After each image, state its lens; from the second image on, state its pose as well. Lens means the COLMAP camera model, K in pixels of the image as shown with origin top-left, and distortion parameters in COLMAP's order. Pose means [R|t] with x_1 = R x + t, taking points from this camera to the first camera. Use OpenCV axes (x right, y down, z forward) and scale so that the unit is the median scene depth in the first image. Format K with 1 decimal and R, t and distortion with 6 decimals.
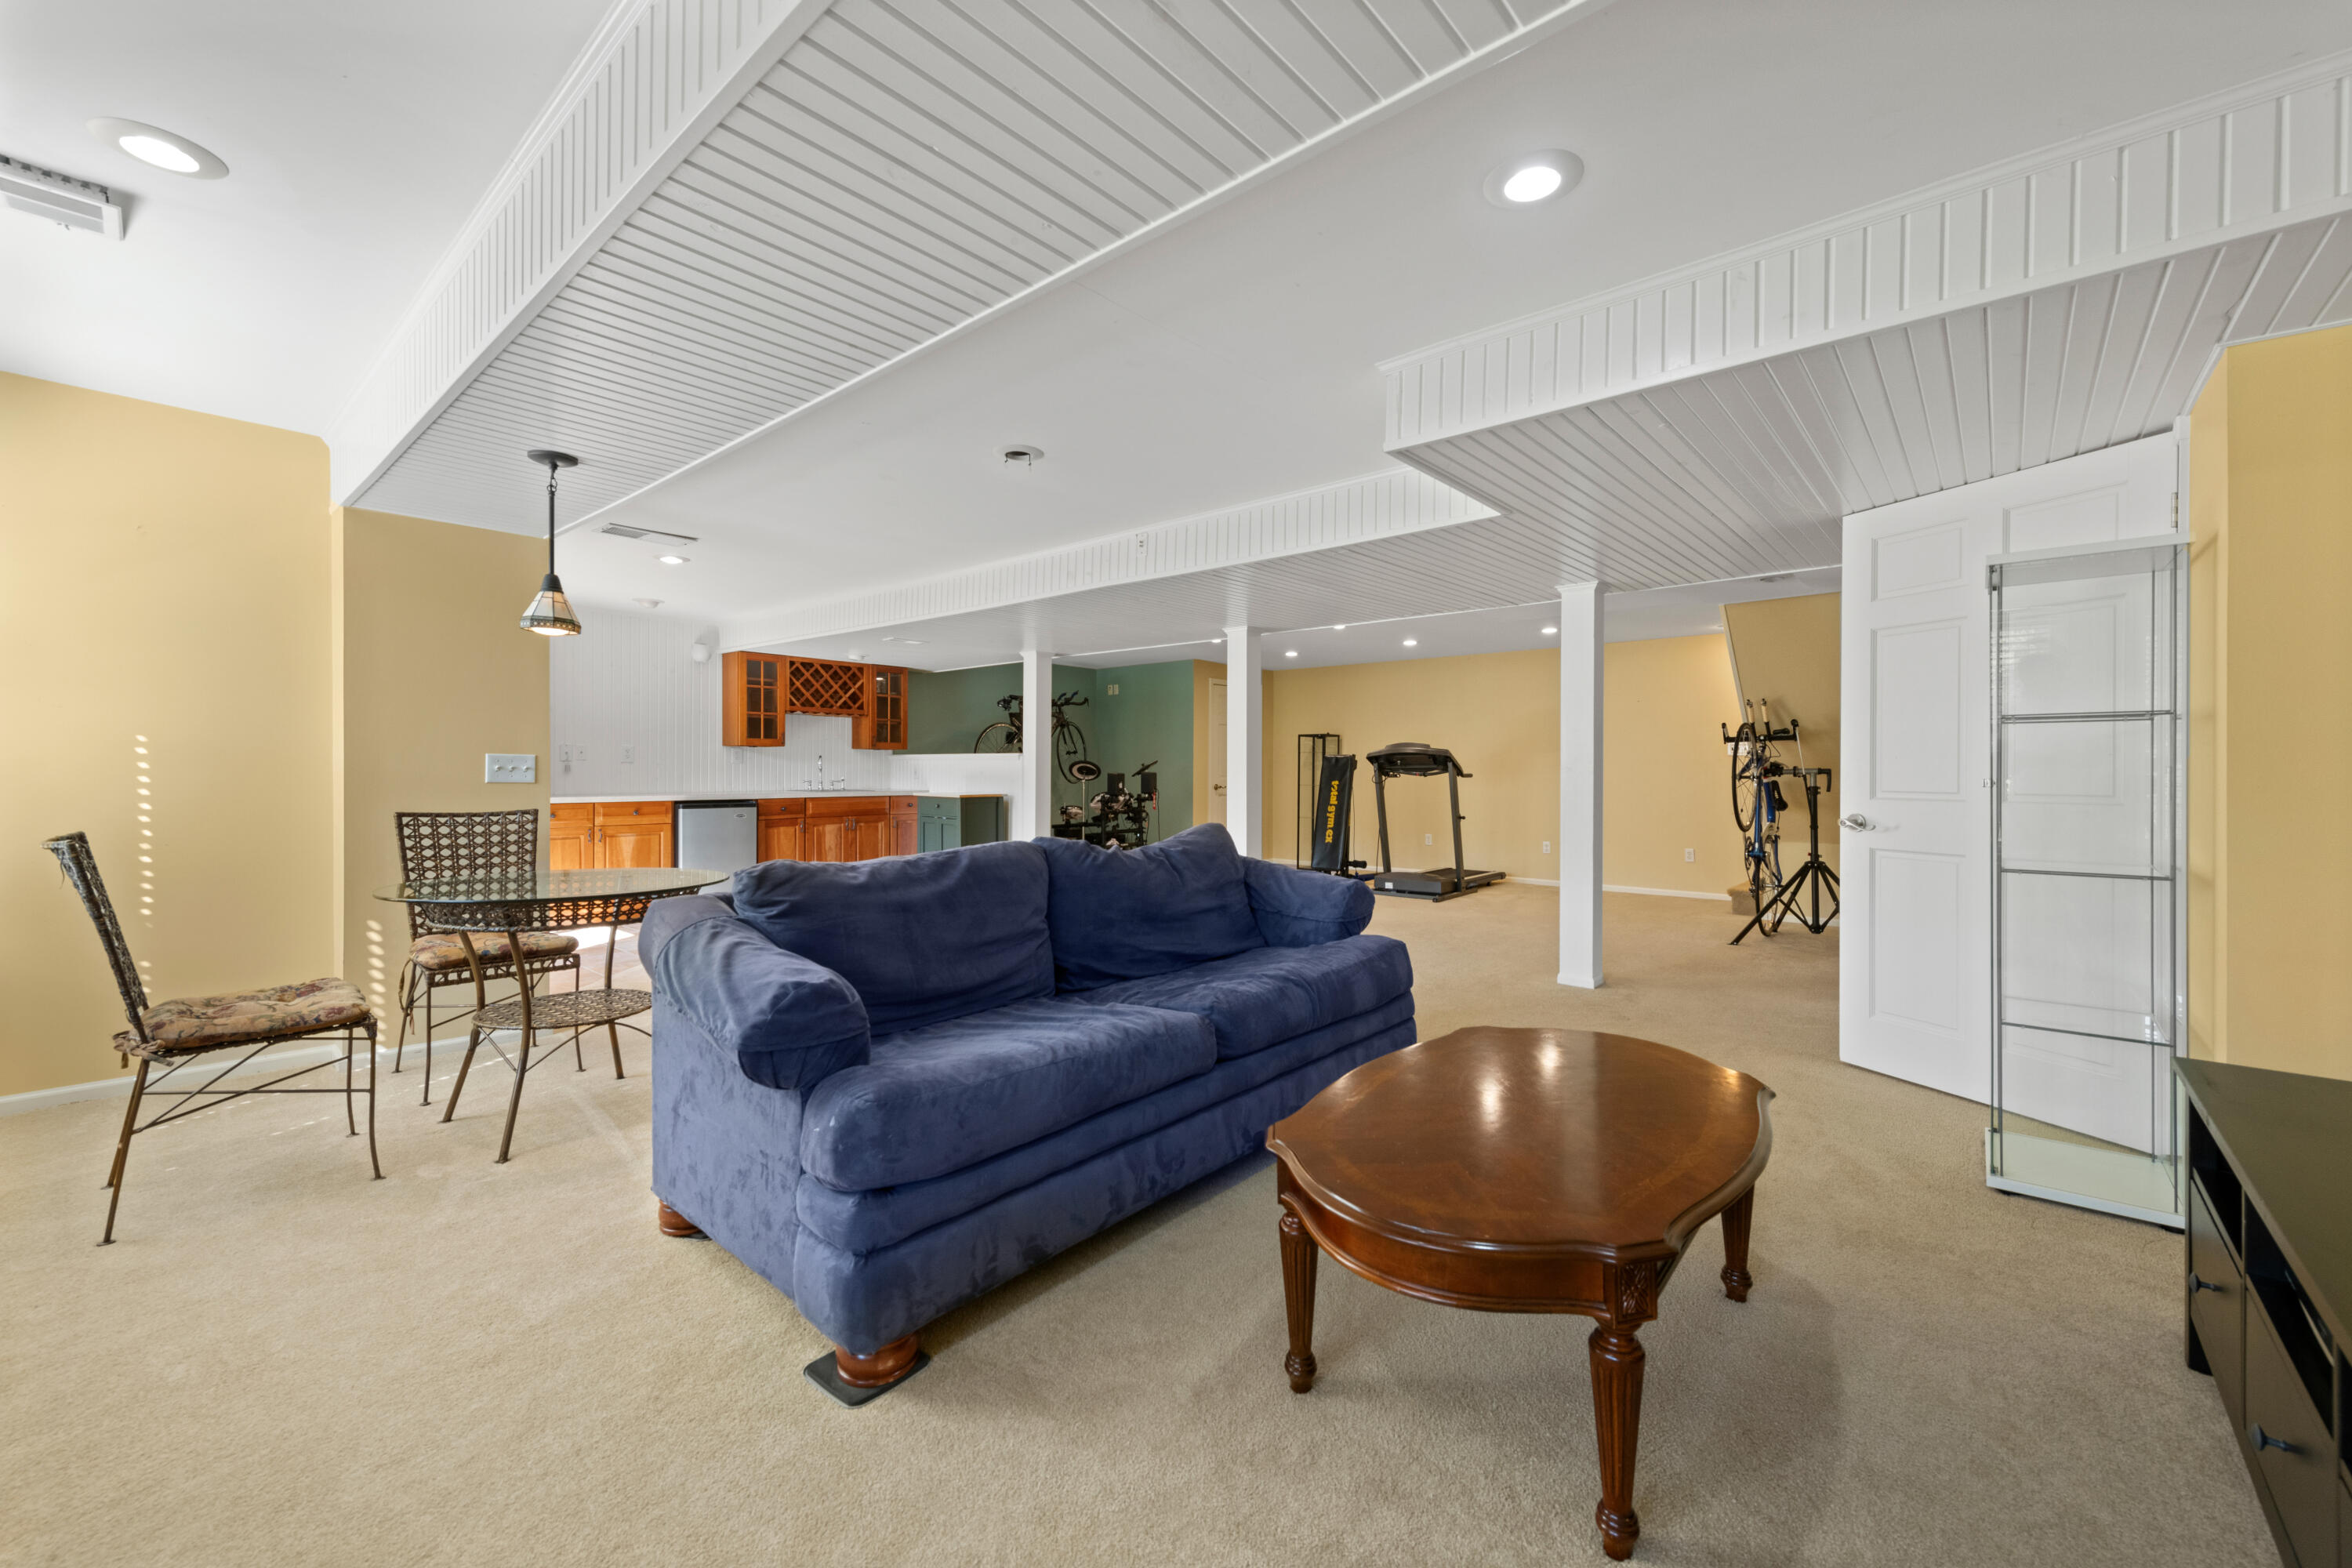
lens RADIAL K [[937.2, 0, 1188.5], [0, 937.2, 784.9], [0, 0, 1]] dist [0.018807, -0.005817]
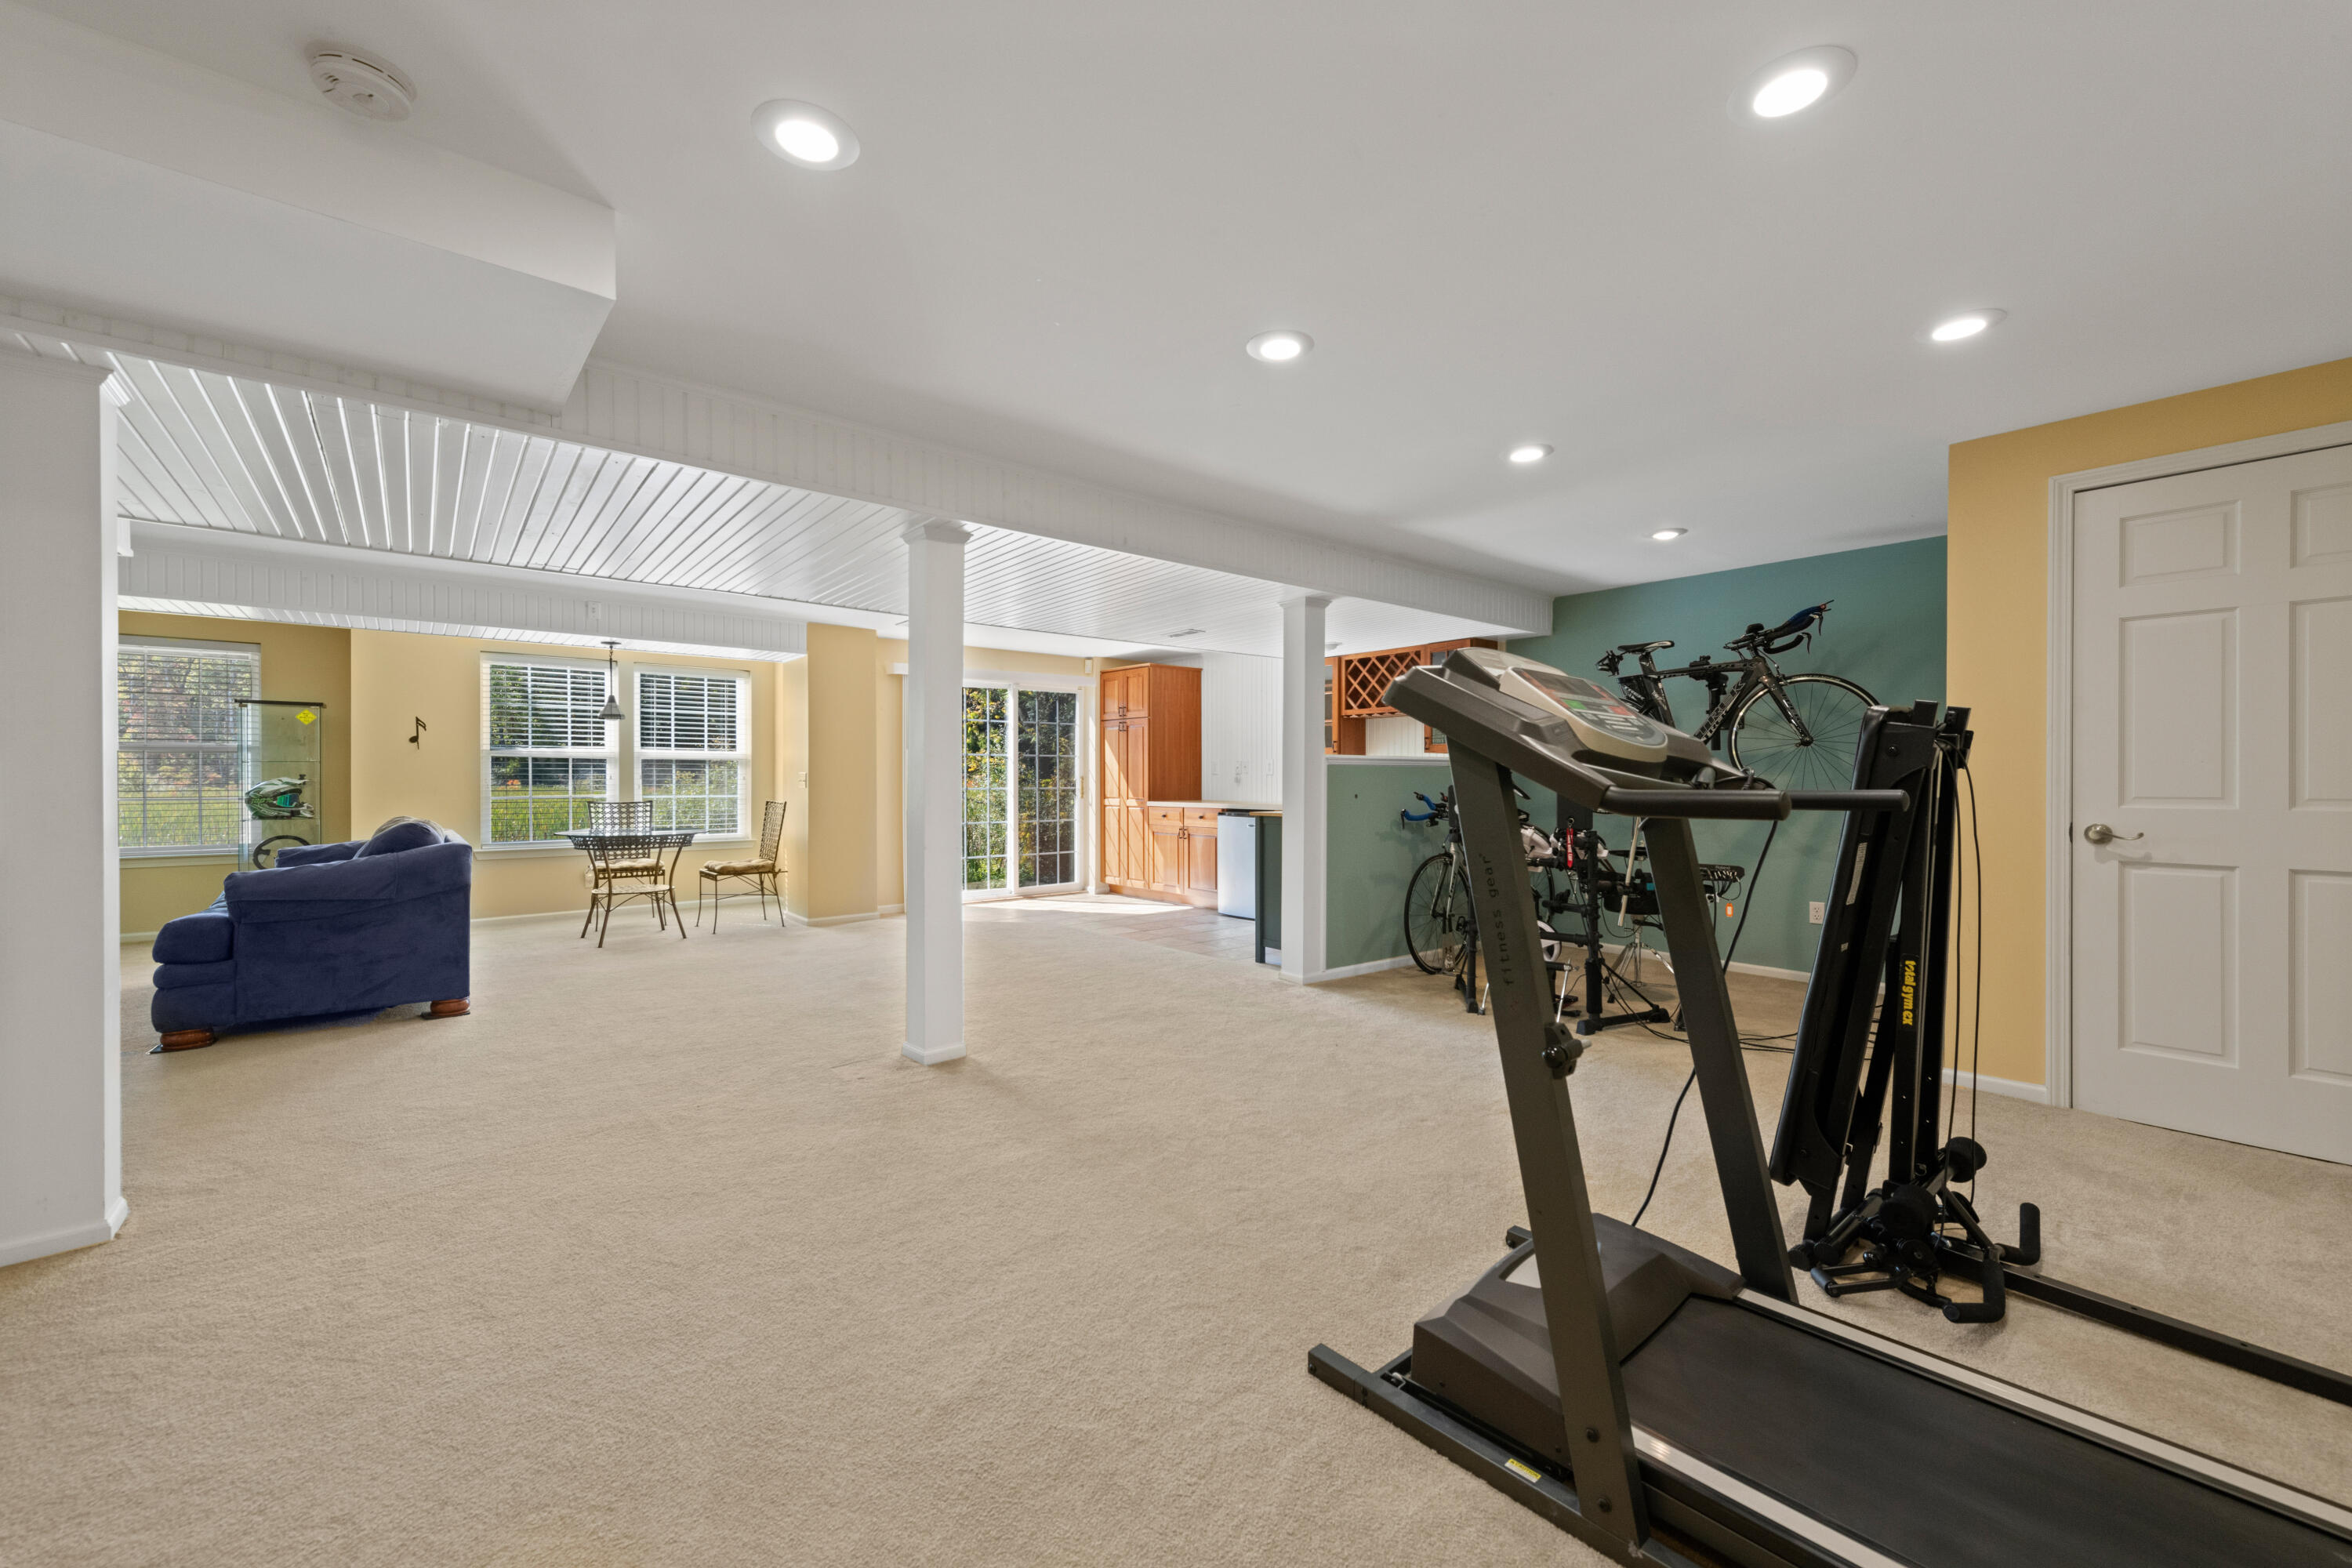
lens RADIAL K [[922.1, 0, 1188.6], [0, 922.1, 782.9], [0, 0, 1]] dist [0.017027, -0.004215]
pose [[-0.149089, -0.002648, -0.988820, 0.489681], [-0.013881, 0.999903, -0.000585, -0.011022], [0.988726, 0.013638, -0.149111, 1.002391]]
